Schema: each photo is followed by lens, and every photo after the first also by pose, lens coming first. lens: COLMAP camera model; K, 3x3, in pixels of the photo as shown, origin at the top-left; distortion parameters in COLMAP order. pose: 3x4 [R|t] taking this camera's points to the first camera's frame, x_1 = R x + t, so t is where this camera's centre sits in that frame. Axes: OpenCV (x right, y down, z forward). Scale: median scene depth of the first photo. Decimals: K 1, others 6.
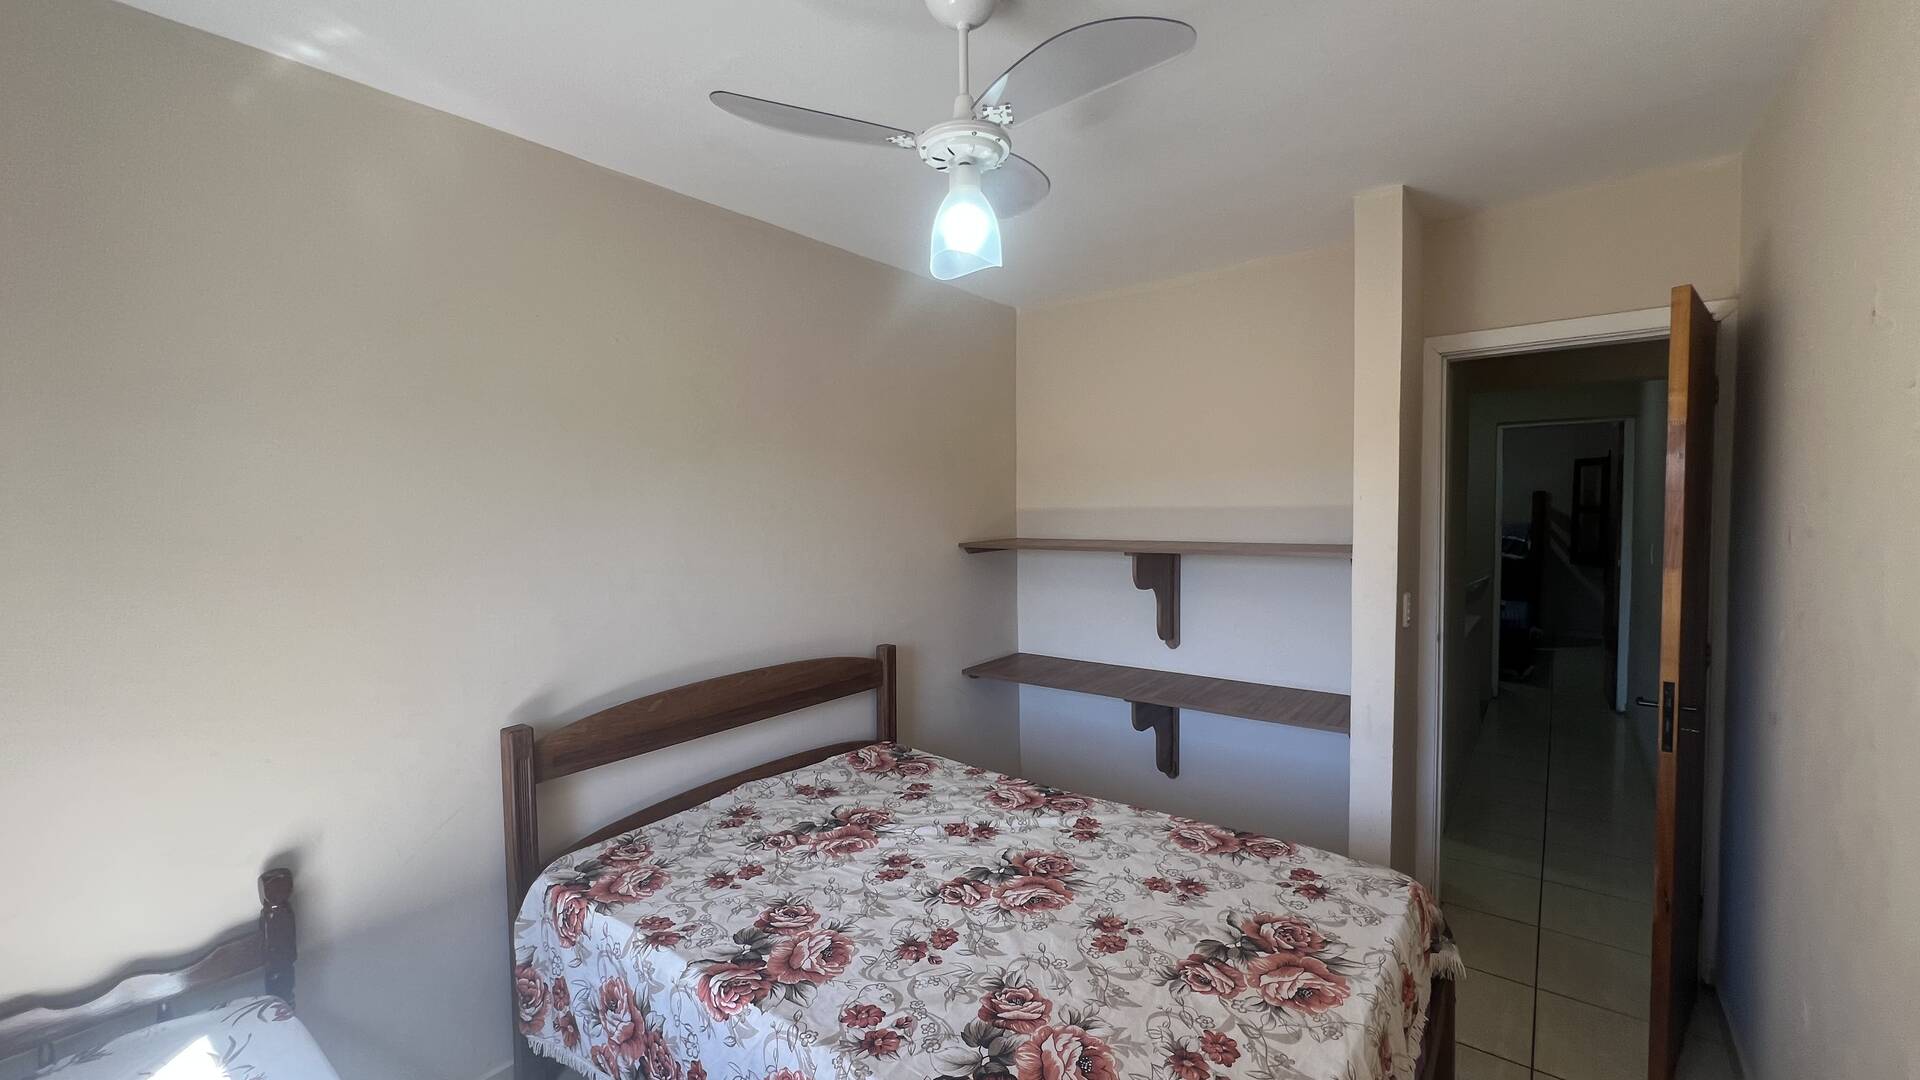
lens RADIAL K [[767.2, 0, 953.2], [0, 767.2, 540.5], [0, 0, 1]] dist [-0.002420, -0.000132]
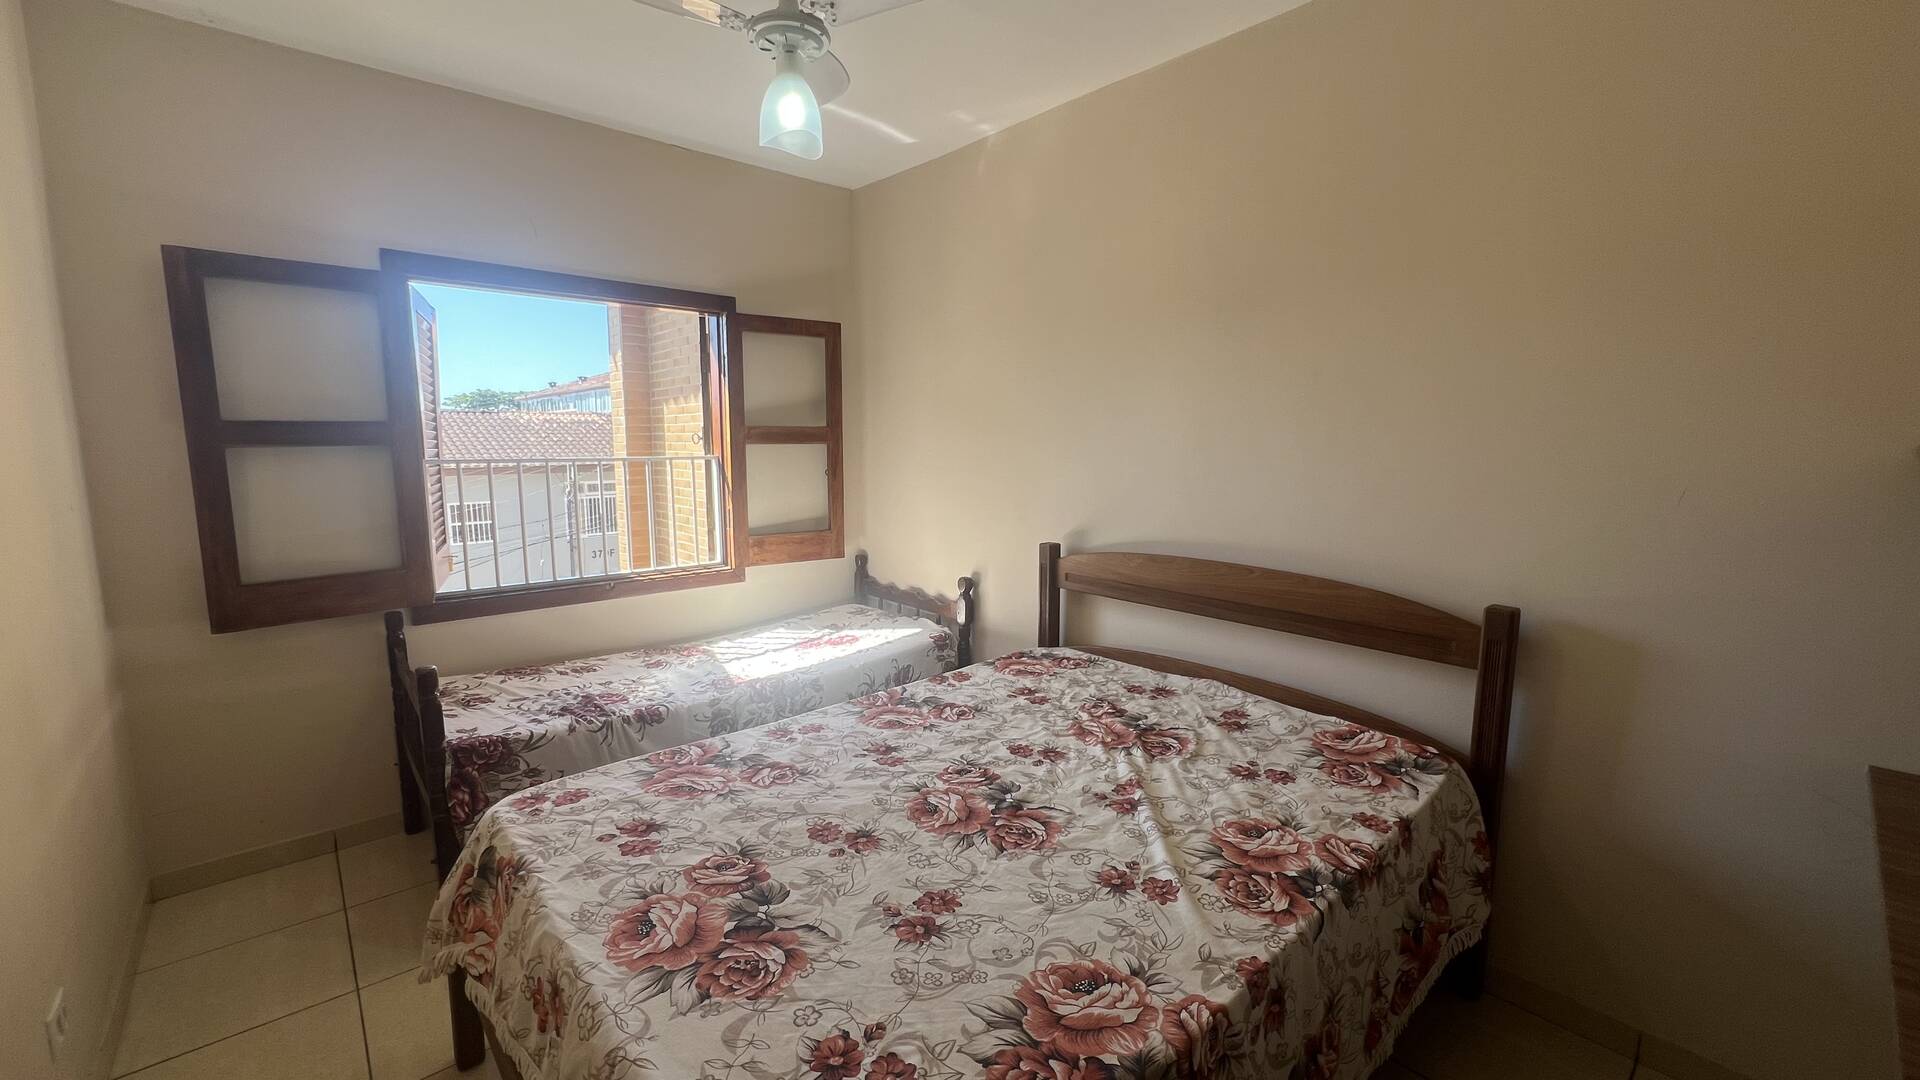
lens RADIAL K [[767.2, 0, 953.2], [0, 767.2, 540.5], [0, 0, 1]] dist [-0.002420, -0.000132]
pose [[-0.179747, 0.146545, -0.972736, 0.826562], [-0.048474, 0.986321, 0.157549, 0.022599], [0.982518, 0.075471, -0.170184, 1.037863]]
